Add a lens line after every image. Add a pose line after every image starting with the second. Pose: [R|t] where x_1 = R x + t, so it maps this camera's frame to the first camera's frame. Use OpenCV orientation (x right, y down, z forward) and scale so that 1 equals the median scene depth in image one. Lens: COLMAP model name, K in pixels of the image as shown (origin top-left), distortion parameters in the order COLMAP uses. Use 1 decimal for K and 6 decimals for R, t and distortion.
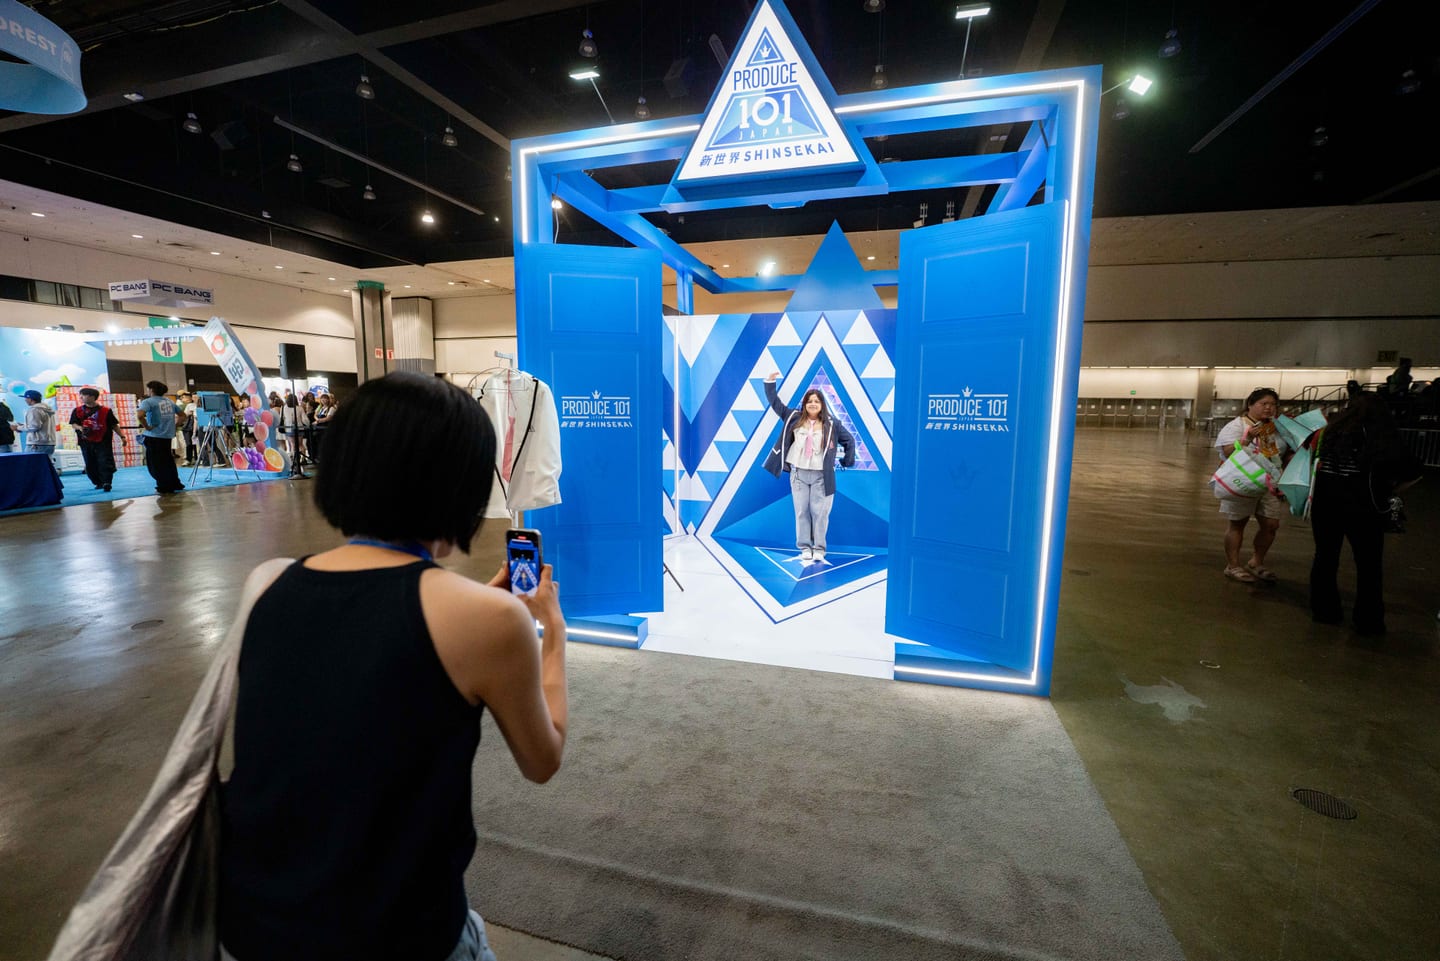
lens RADIAL K [[599.1, 0, 716.8], [0, 599.1, 476.4], [0, 0, 1]] dist [-0.015949, 0.000232]
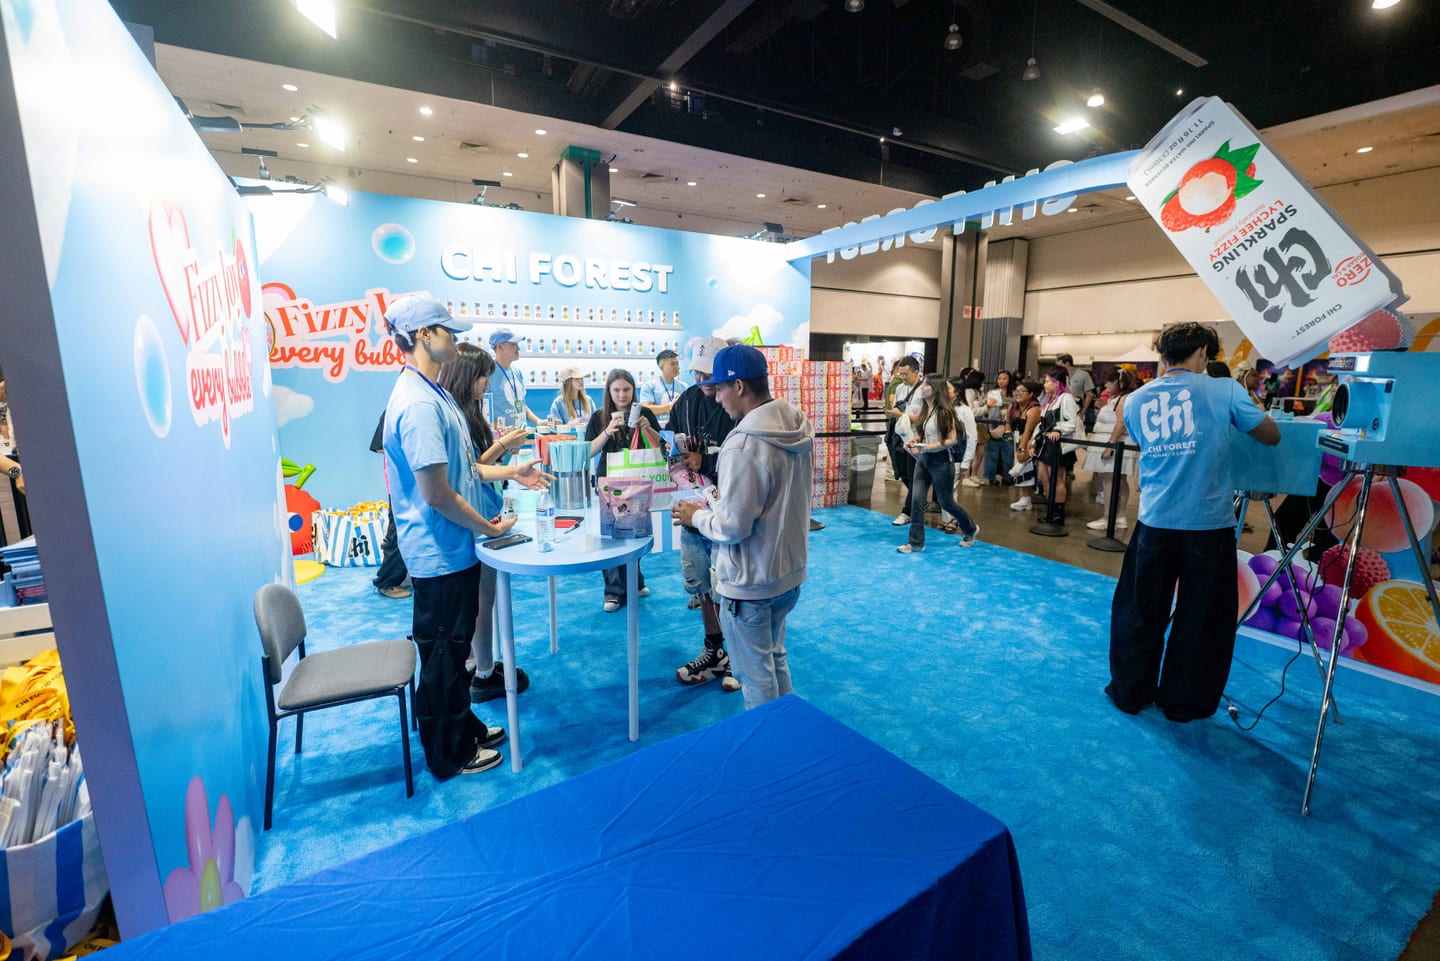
lens RADIAL K [[599.1, 0, 721.6], [0, 599.1, 476.4], [0, 0, 1]] dist [-0.015949, 0.000232]
pose [[0.726182, 0.124797, -0.676081, -0.237102], [-0.090405, 0.992181, 0.086041, -0.025623], [0.681532, -0.001360, 0.731787, 0.183939]]
